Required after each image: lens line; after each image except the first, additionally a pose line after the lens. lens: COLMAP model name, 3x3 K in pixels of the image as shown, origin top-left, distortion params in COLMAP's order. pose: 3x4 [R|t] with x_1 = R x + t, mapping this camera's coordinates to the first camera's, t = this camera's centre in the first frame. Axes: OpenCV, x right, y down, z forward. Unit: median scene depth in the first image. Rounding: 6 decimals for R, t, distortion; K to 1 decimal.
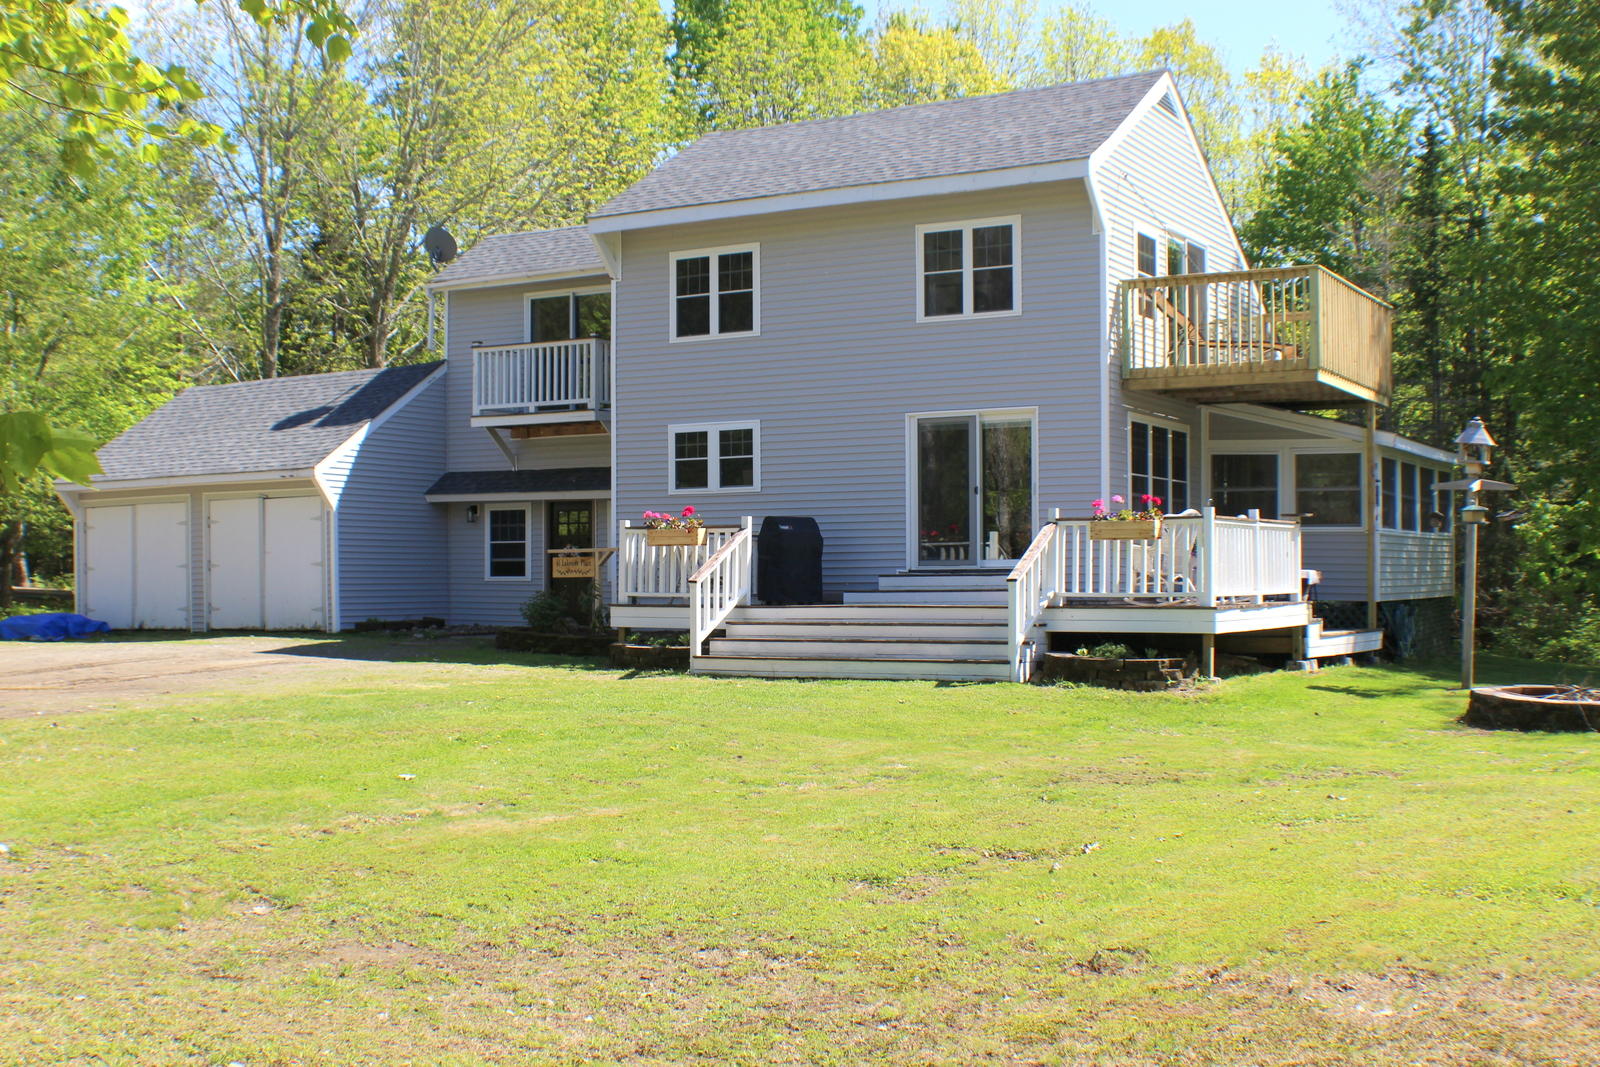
lens RADIAL K [[1946.9, 0, 800.0], [0, 1946.9, 533.5], [0, 0, 1]] dist [-0.002436, -1.238421]
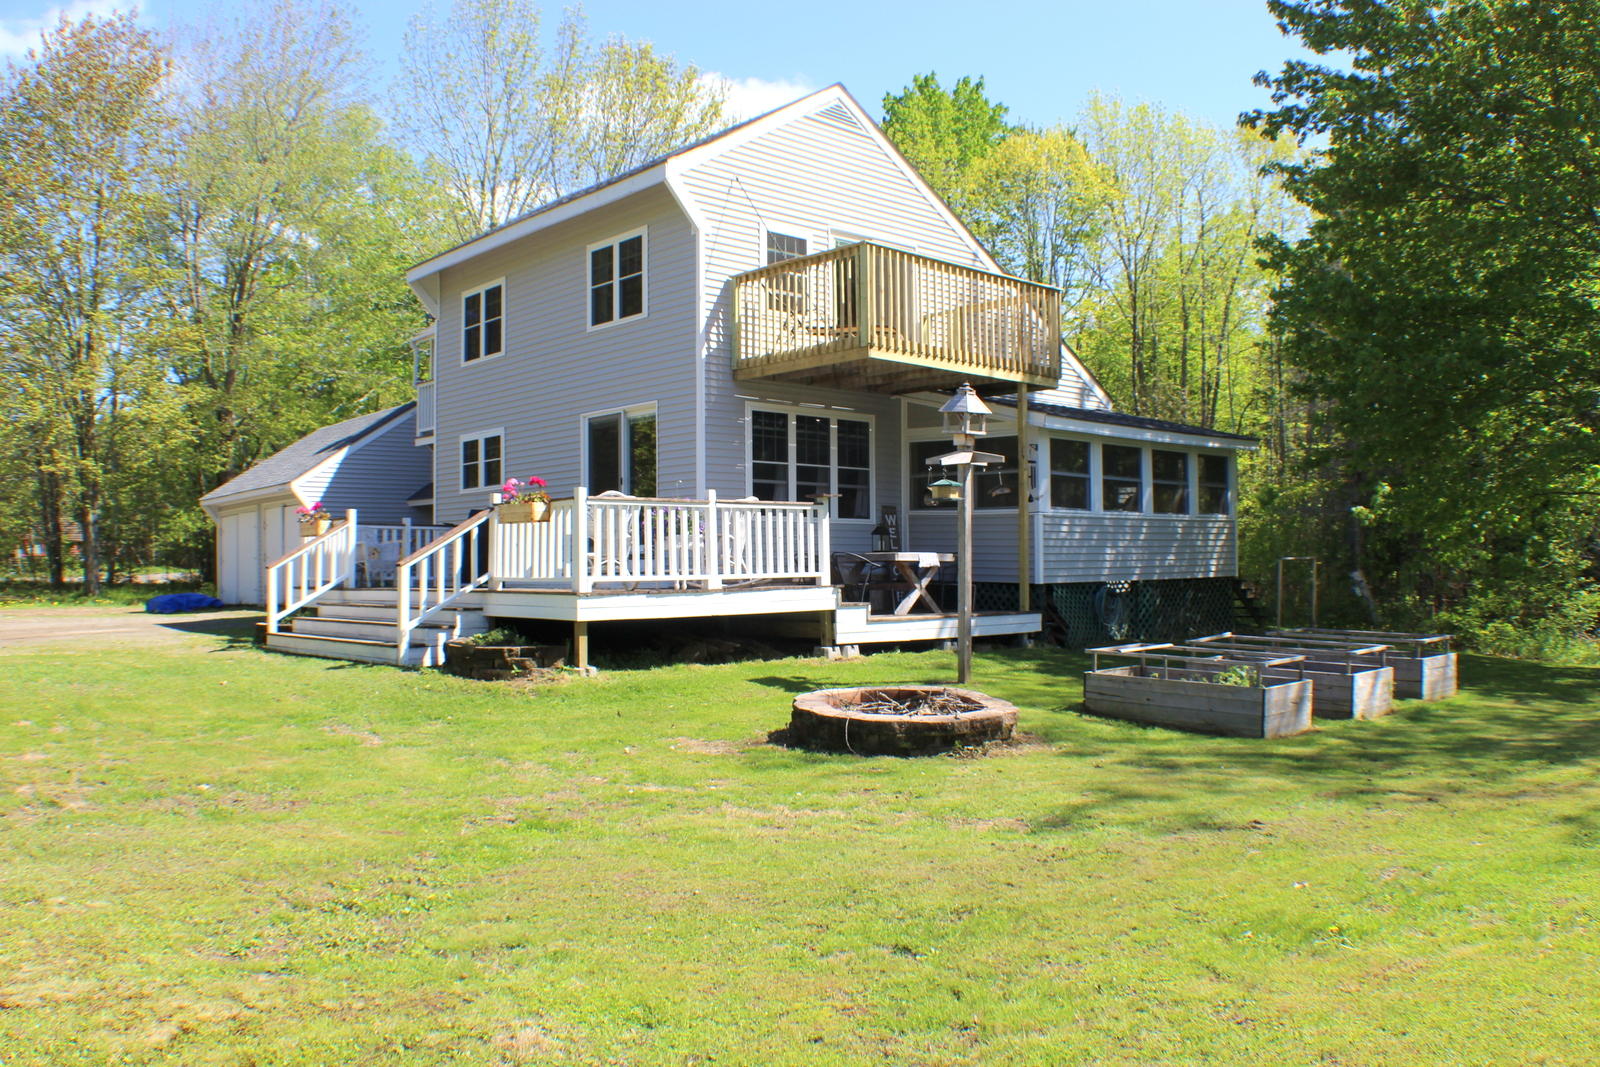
lens RADIAL K [[1289.1, 0, 794.5], [0, 1289.1, 559.4], [0, 0, 1]] dist [-0.204452, 0.112742]
pose [[0.948989, -0.007140, -0.315228, 0.410300], [0.014092, 0.999705, 0.019779, 0.008541], [0.314994, -0.023213, 0.948810, 0.353864]]
